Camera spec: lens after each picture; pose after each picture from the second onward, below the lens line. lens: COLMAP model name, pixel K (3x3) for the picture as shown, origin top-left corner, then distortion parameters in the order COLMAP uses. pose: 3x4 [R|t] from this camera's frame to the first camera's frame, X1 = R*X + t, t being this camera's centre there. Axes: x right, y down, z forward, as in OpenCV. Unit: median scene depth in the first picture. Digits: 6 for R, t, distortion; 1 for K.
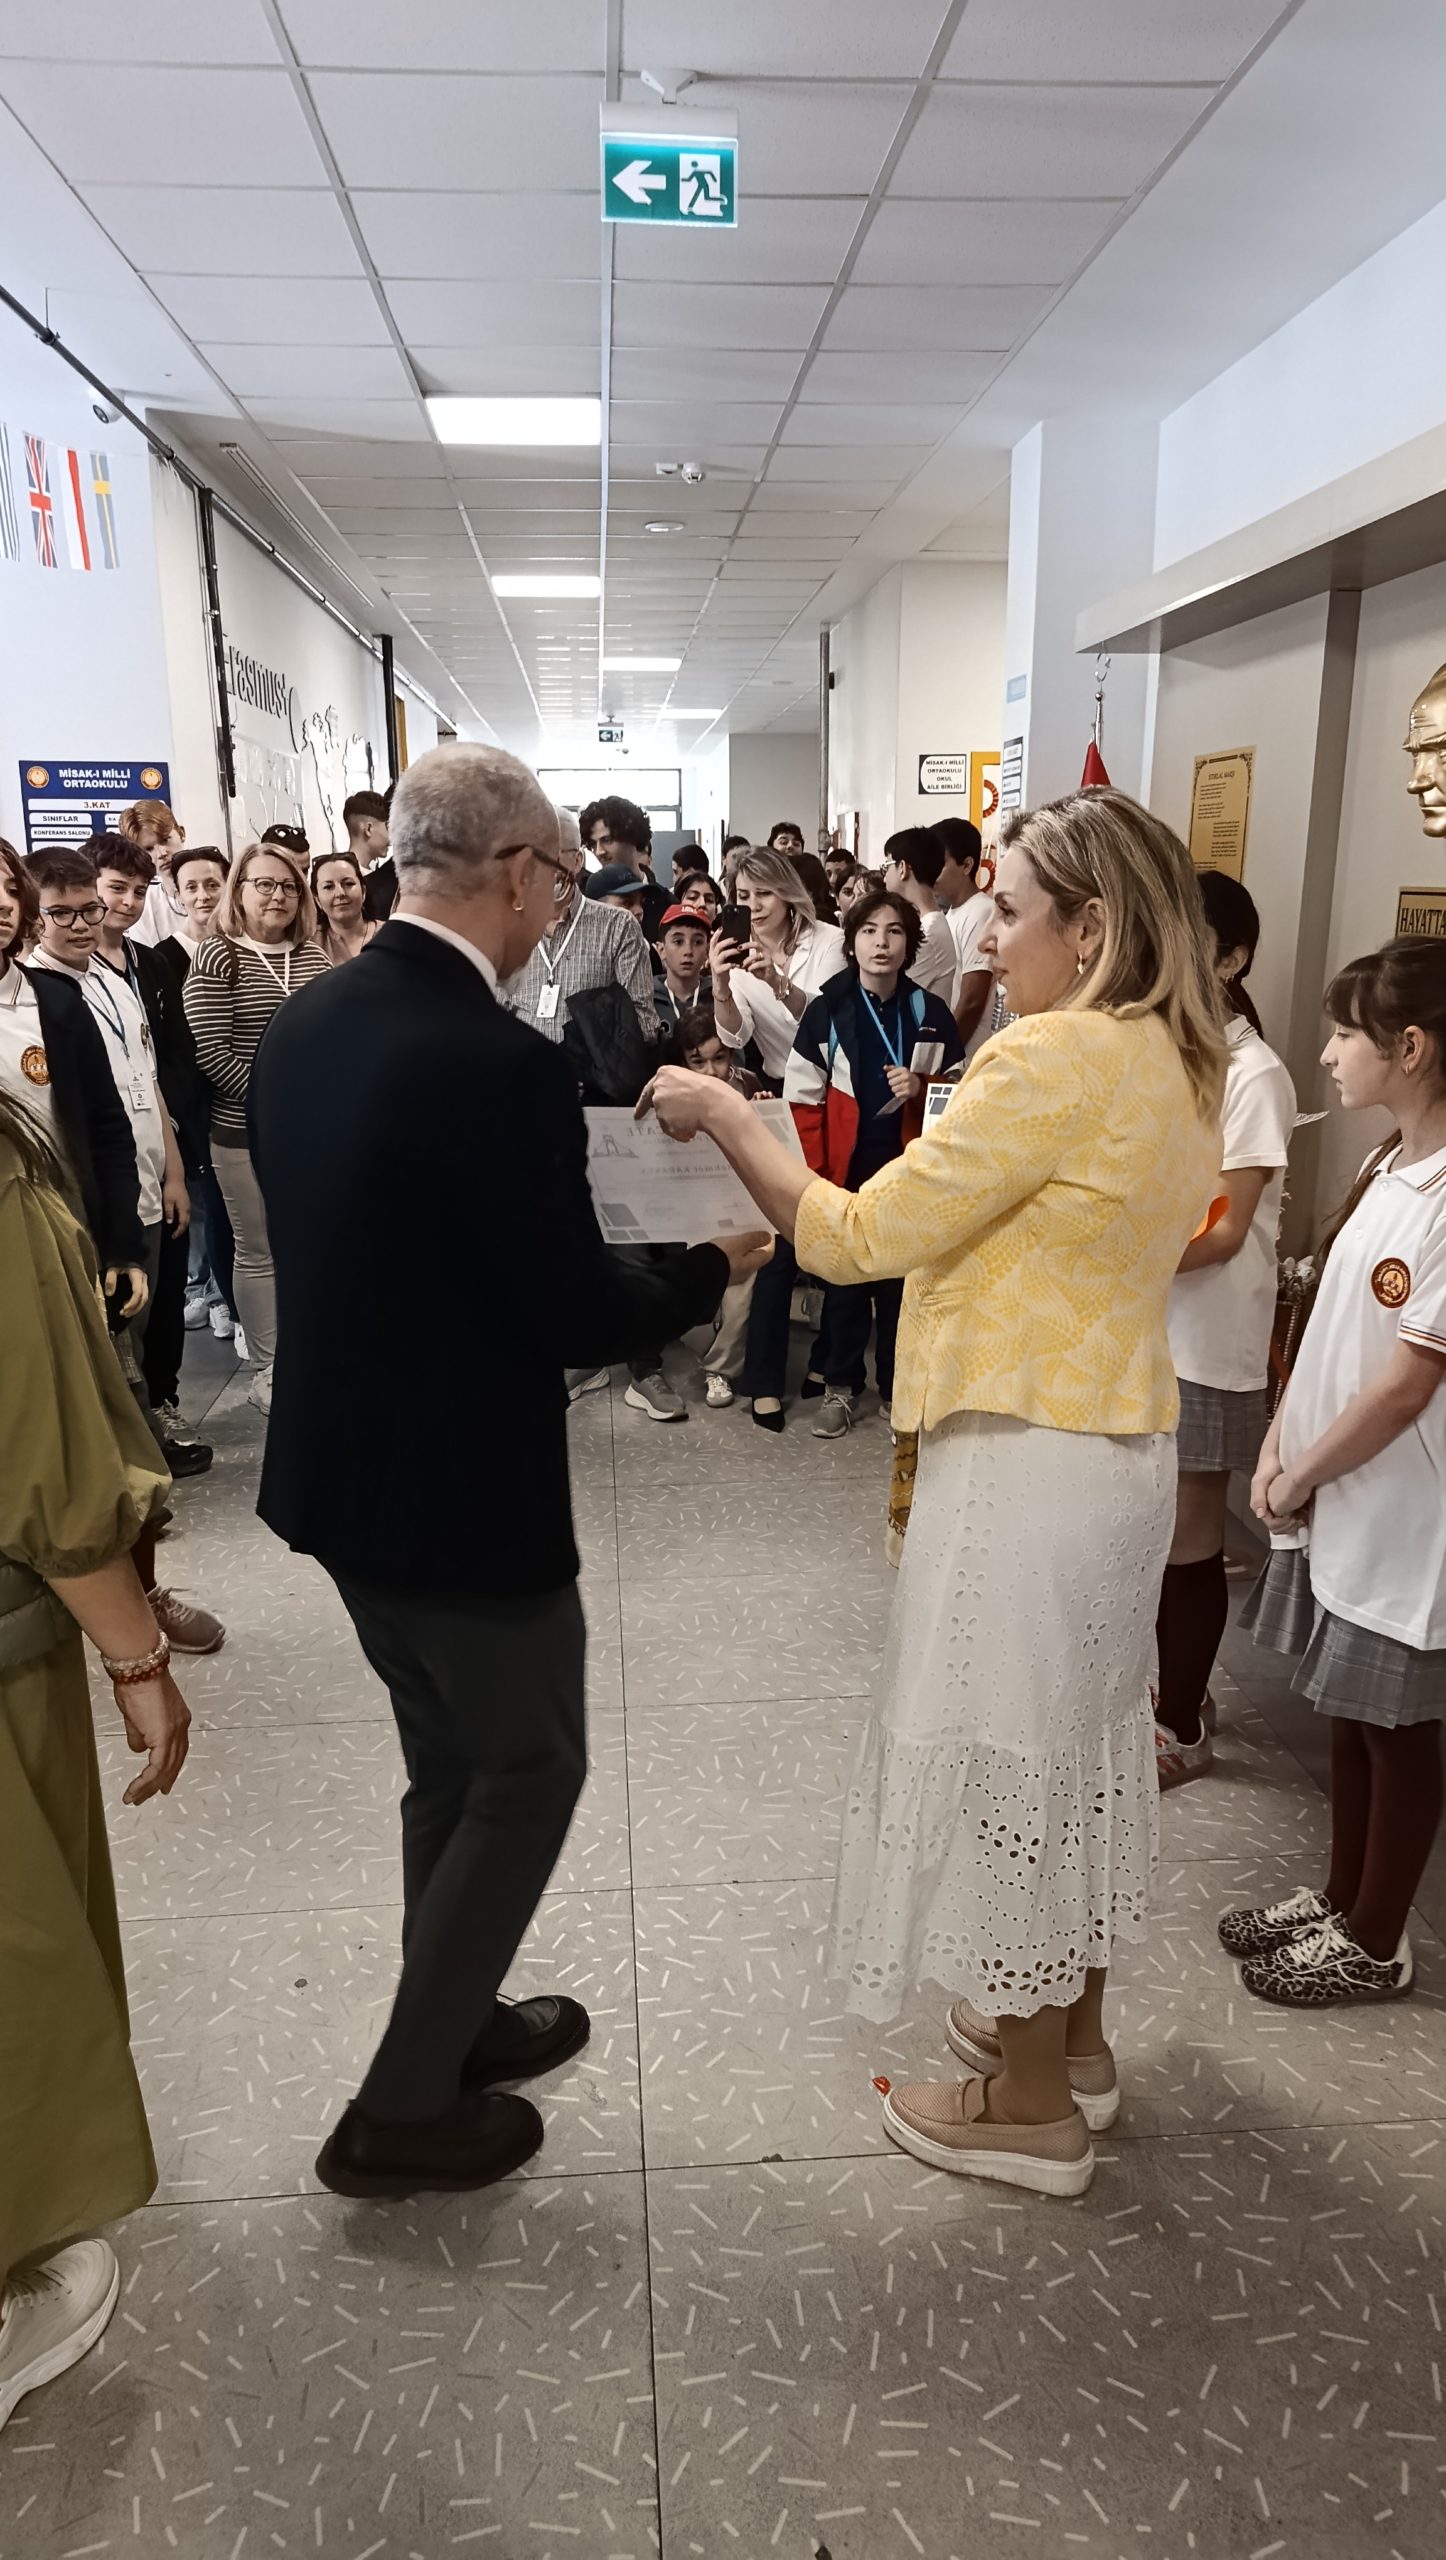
lens RADIAL K [[1532.8, 0, 699.7], [0, 1532.8, 1258.5], [0, 0, 1]] dist [0.000360, 0.002761]
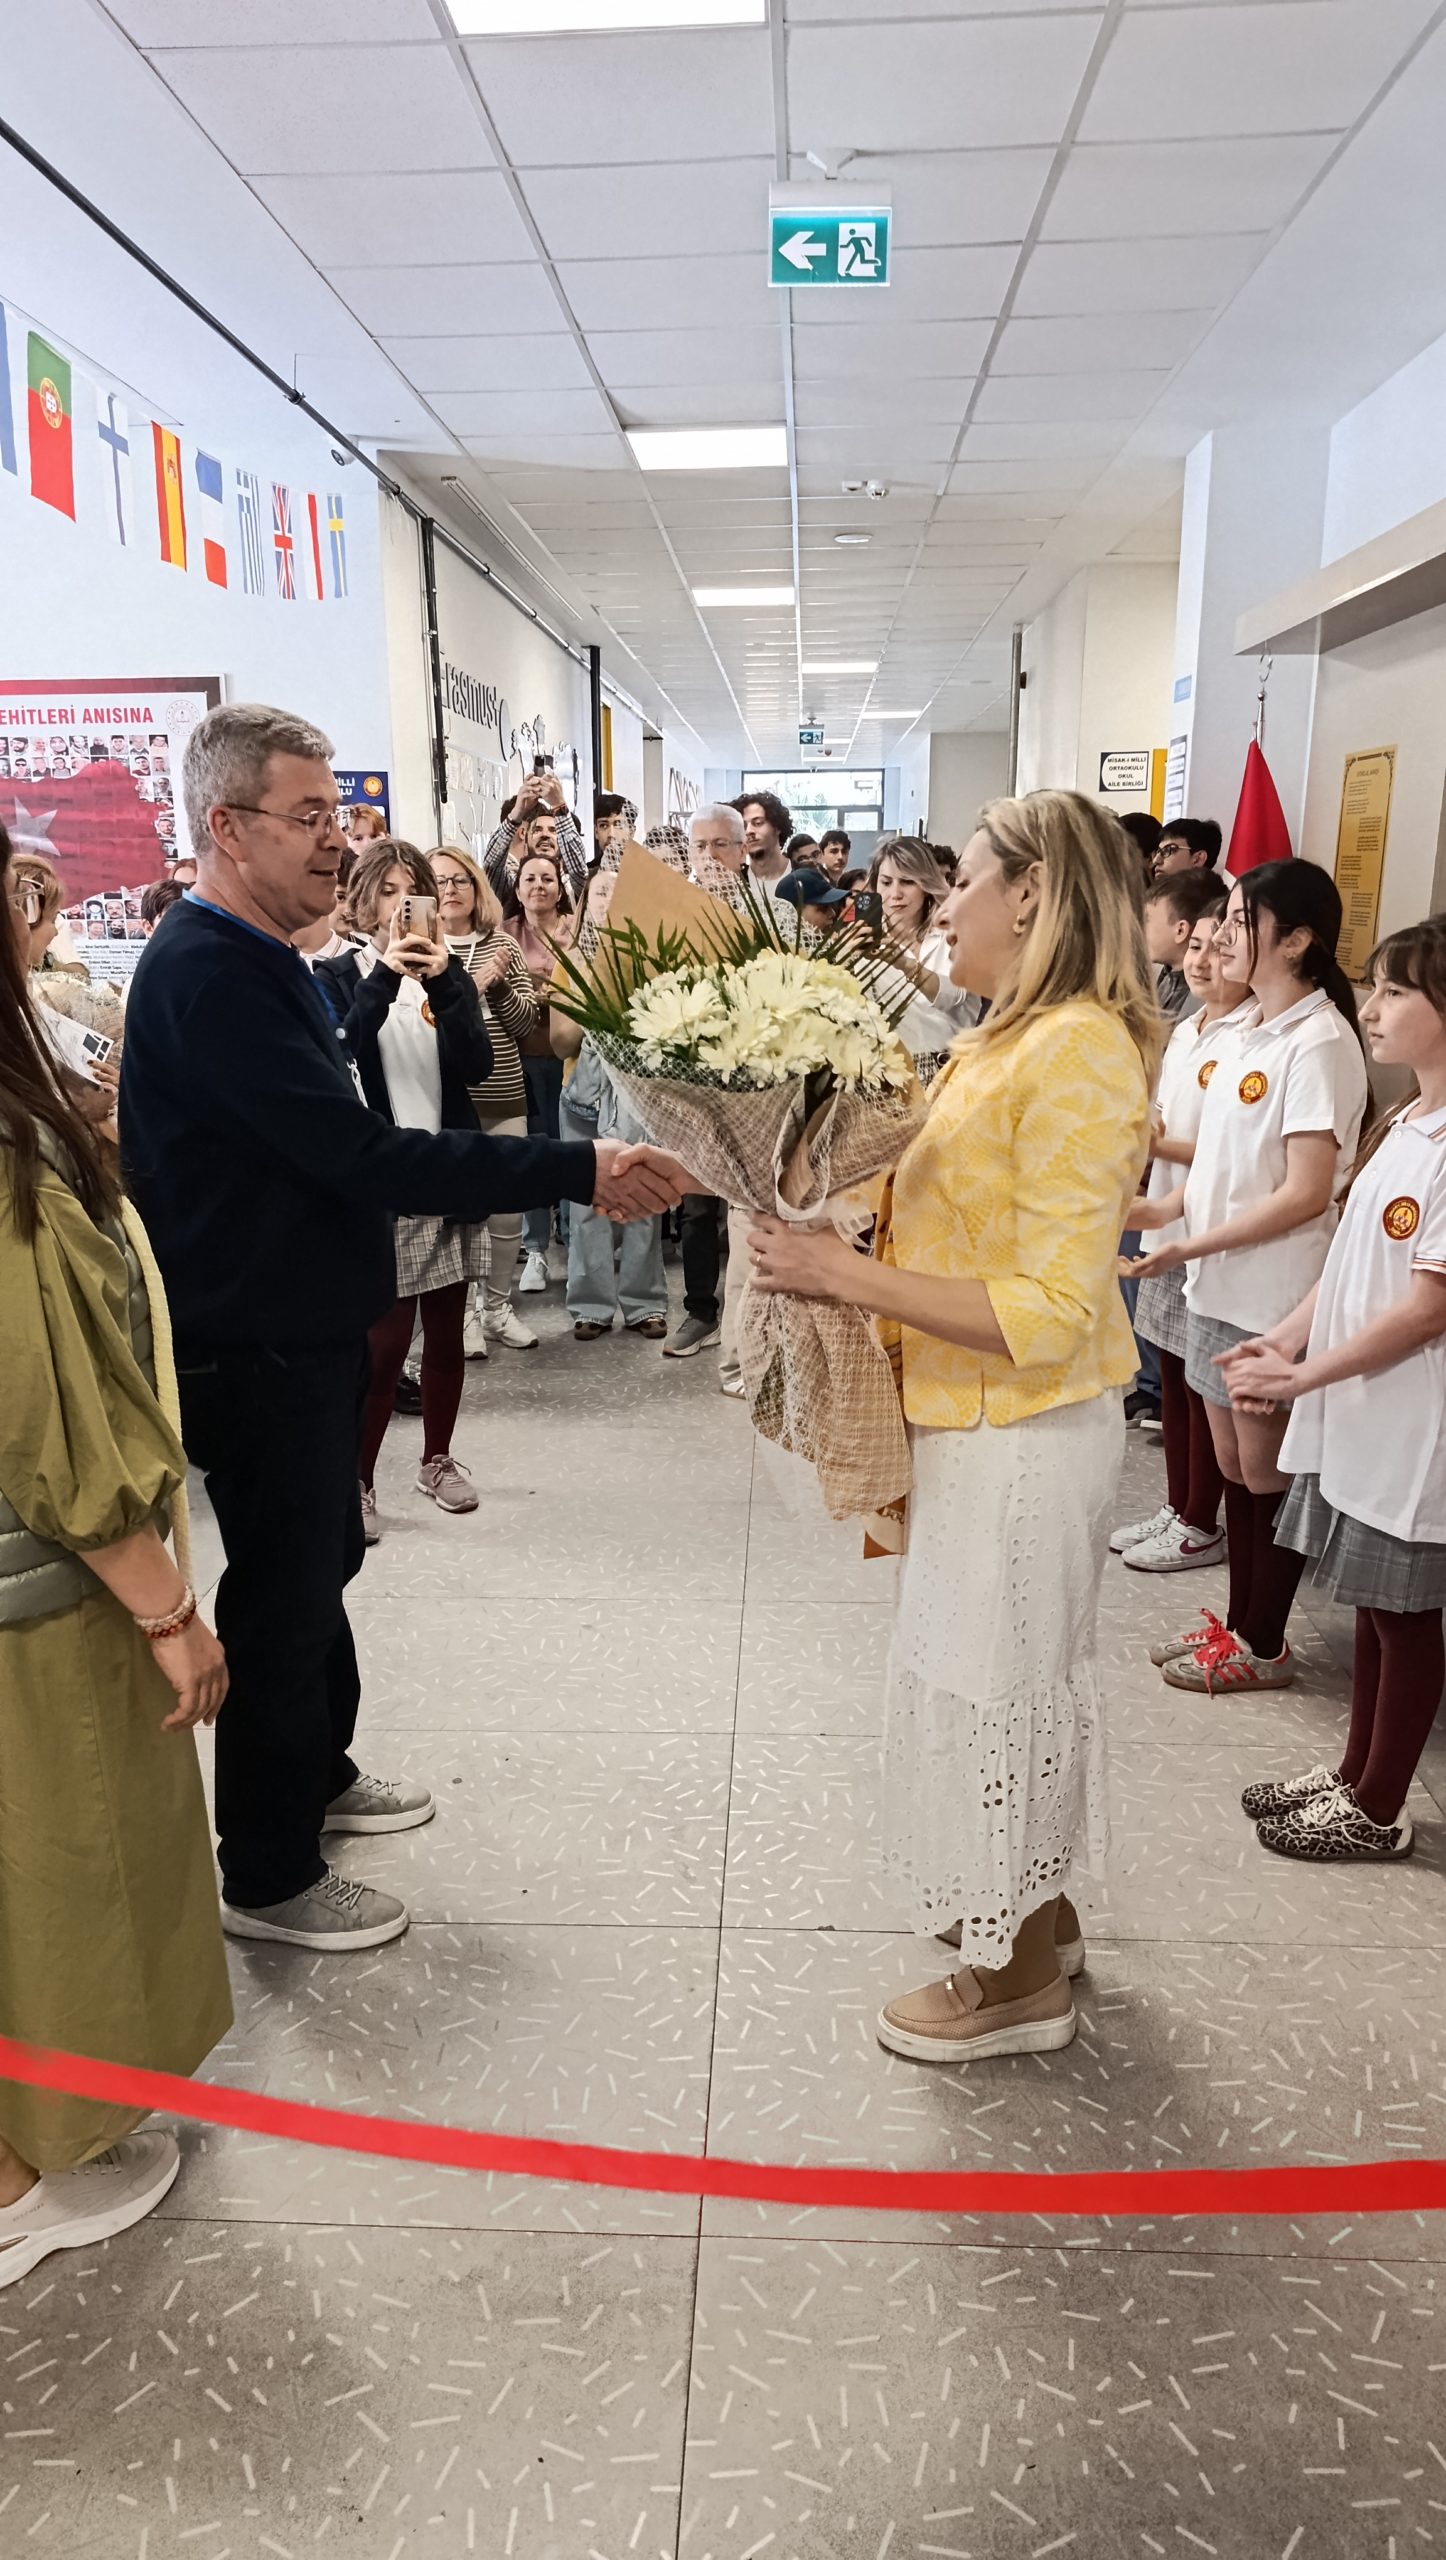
lens RADIAL K [[1619.2, 0, 711.4], [0, 1619.2, 1298.5], [0, 0, 1]] dist [0.010503, -0.007289]
pose [[0.990589, 0.032382, -0.132982, 0.062319], [-0.031398, 0.999462, 0.009489, 0.045470], [0.133218, -0.005224, 0.991073, -0.154365]]
